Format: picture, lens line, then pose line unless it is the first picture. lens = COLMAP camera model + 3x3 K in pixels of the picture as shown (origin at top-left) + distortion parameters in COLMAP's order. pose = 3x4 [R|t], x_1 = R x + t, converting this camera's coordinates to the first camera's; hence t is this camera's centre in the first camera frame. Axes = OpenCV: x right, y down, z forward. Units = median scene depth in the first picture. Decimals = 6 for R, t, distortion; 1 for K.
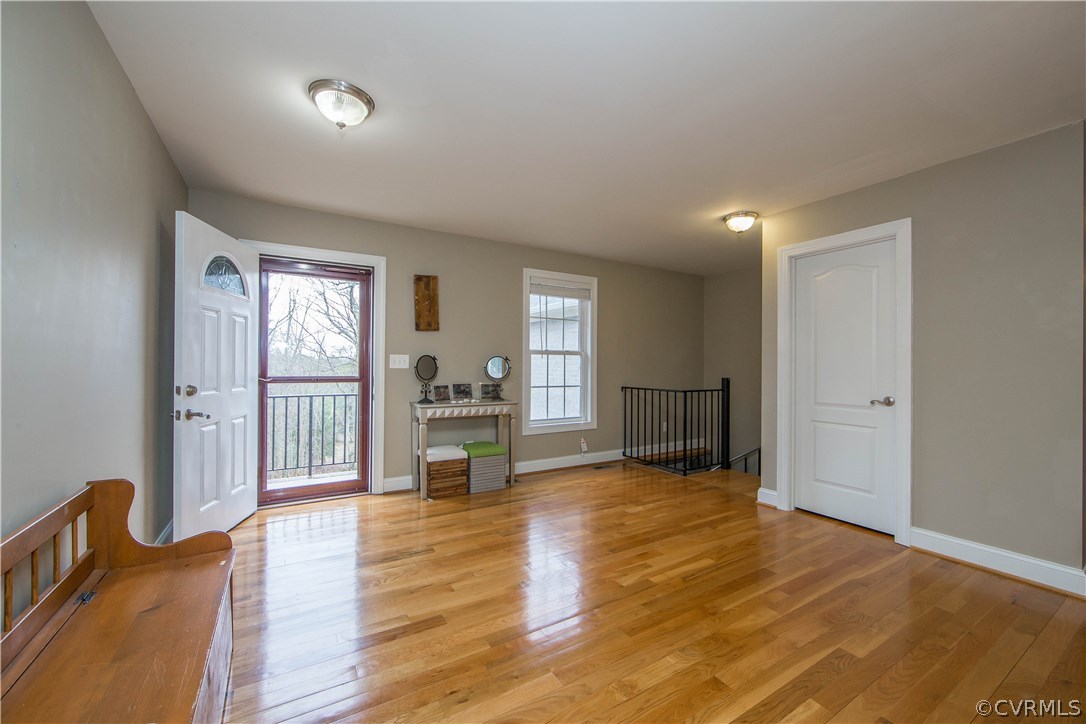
lens RADIAL K [[427.4, 0, 544.3], [0, 427.4, 364.6], [0, 0, 1]] dist [-0.013874, 0.002549]
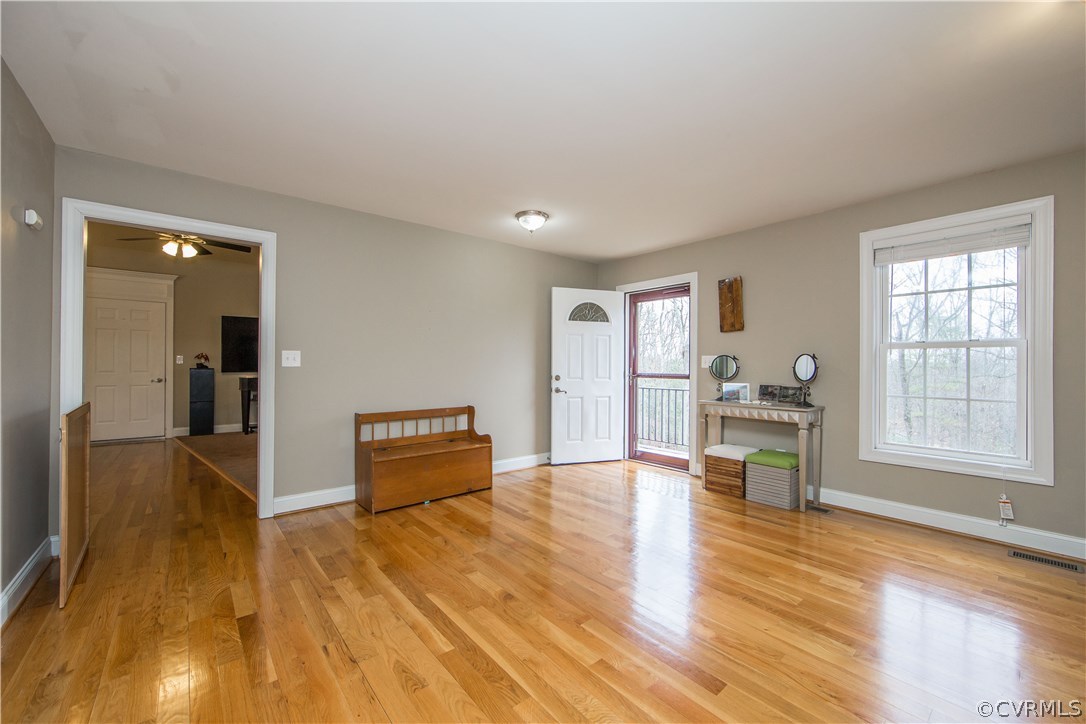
lens RADIAL K [[427.4, 0, 544.3], [0, 427.4, 364.6], [0, 0, 1]] dist [-0.013874, 0.002549]
pose [[0.152520, -0.008347, -0.988265, 0.701189], [-0.001658, 0.999961, -0.008701, 0.010649], [0.988299, 0.002966, 0.152500, 0.410115]]
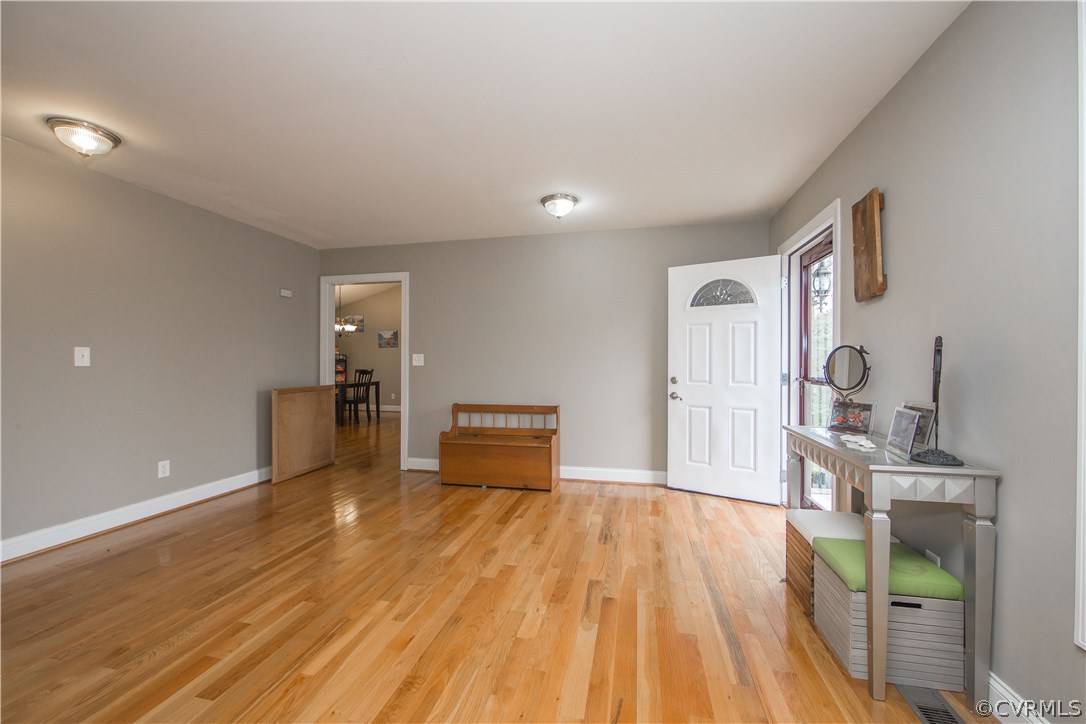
lens RADIAL K [[427.4, 0, 544.3], [0, 427.4, 364.6], [0, 0, 1]] dist [-0.013874, 0.002549]
pose [[-0.688743, -0.007960, -0.724962, 0.402860], [-0.006953, 0.999966, -0.004374, 0.008104], [0.724972, 0.002028, -0.688775, 1.112085]]
